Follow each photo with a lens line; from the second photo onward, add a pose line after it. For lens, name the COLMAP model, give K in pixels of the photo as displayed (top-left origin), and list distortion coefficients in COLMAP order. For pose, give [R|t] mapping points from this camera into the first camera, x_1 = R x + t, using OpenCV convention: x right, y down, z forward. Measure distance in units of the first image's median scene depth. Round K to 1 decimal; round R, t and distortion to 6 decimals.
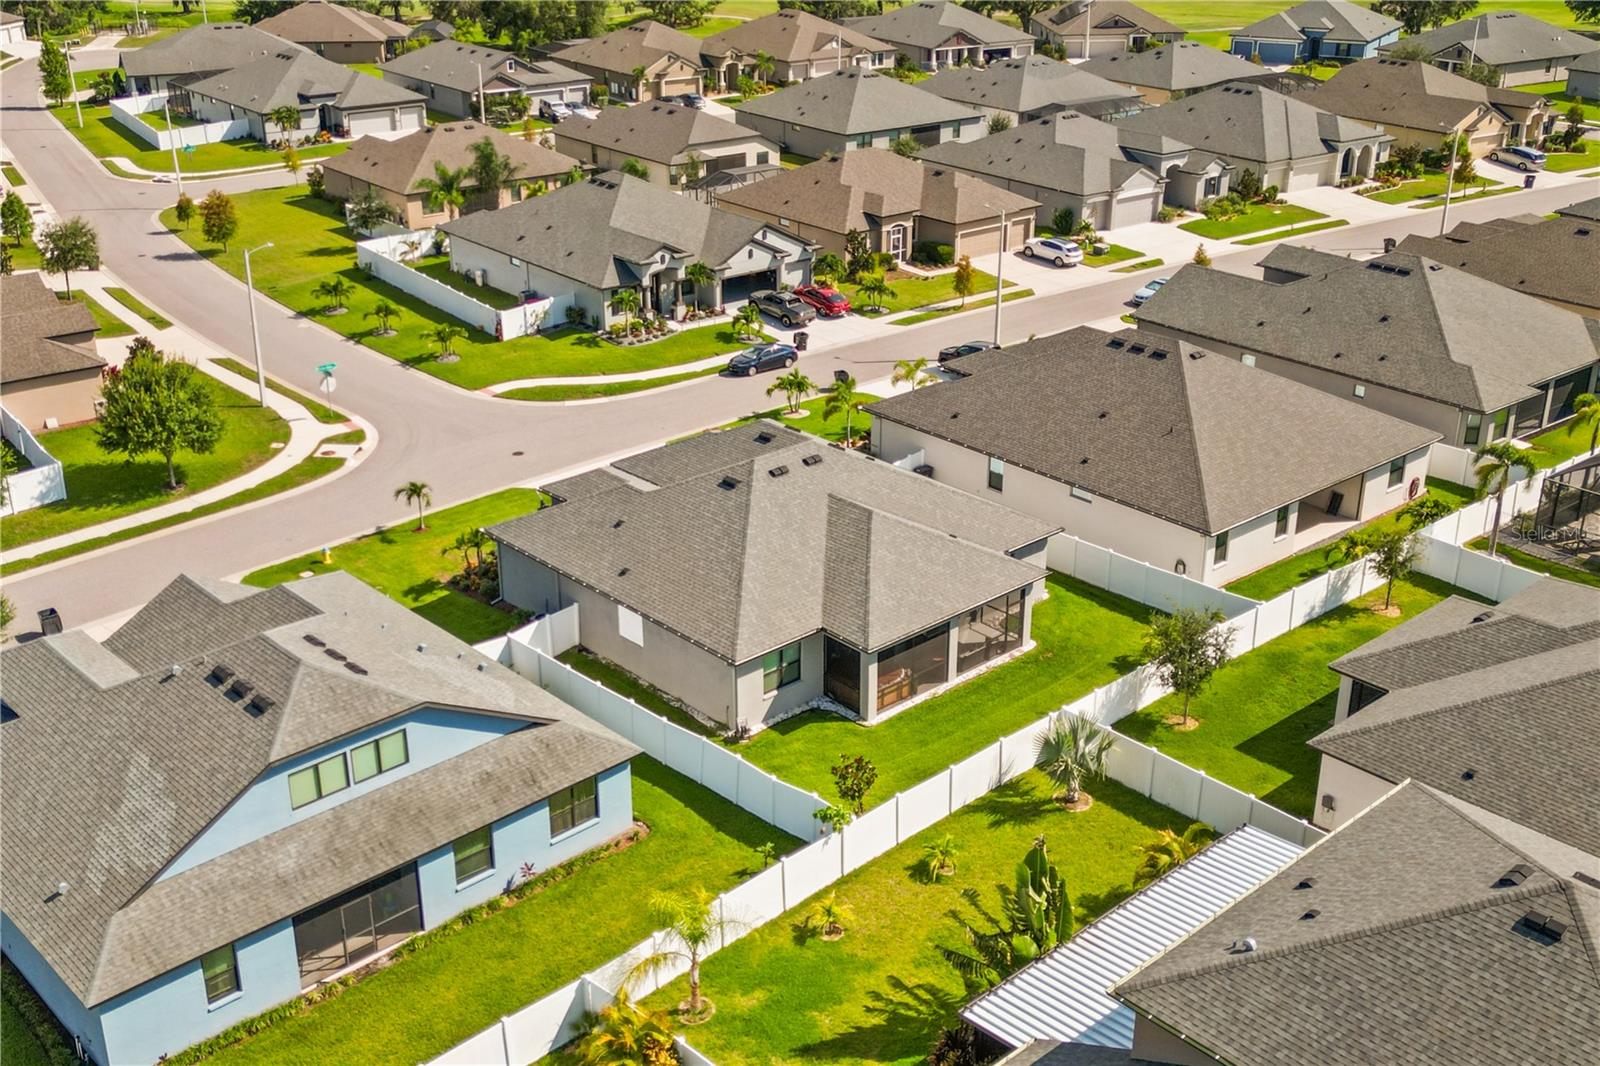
lens RADIAL K [[1667.0, 0, 800.5], [0, 1667.0, 533.0], [0, 0, 1]] dist [0.062475, 0.000000]
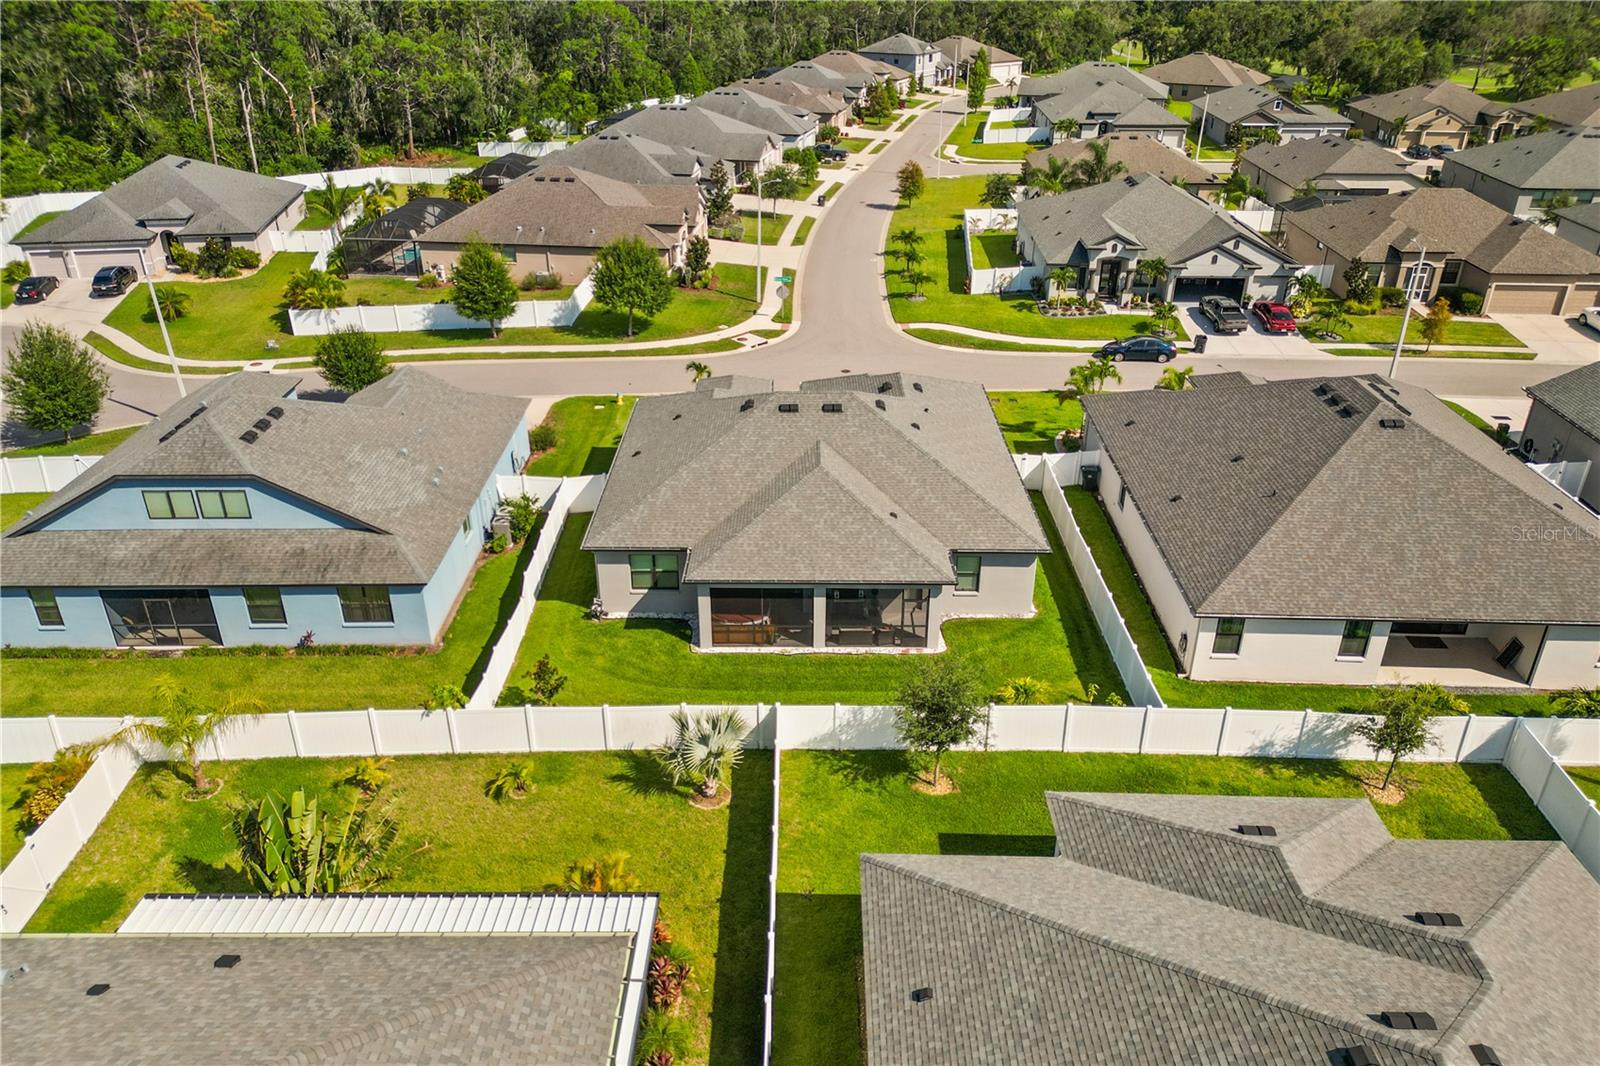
lens RADIAL K [[1128.9, 0, 798.5], [0, 1128.9, 534.6], [0, 0, 1]] dist [0.027409, -0.022254]
pose [[0.726038, 0.312639, -0.612475, 0.287060], [-0.269325, 0.948800, 0.165055, -0.050324], [0.632719, 0.045118, 0.773066, 0.289754]]
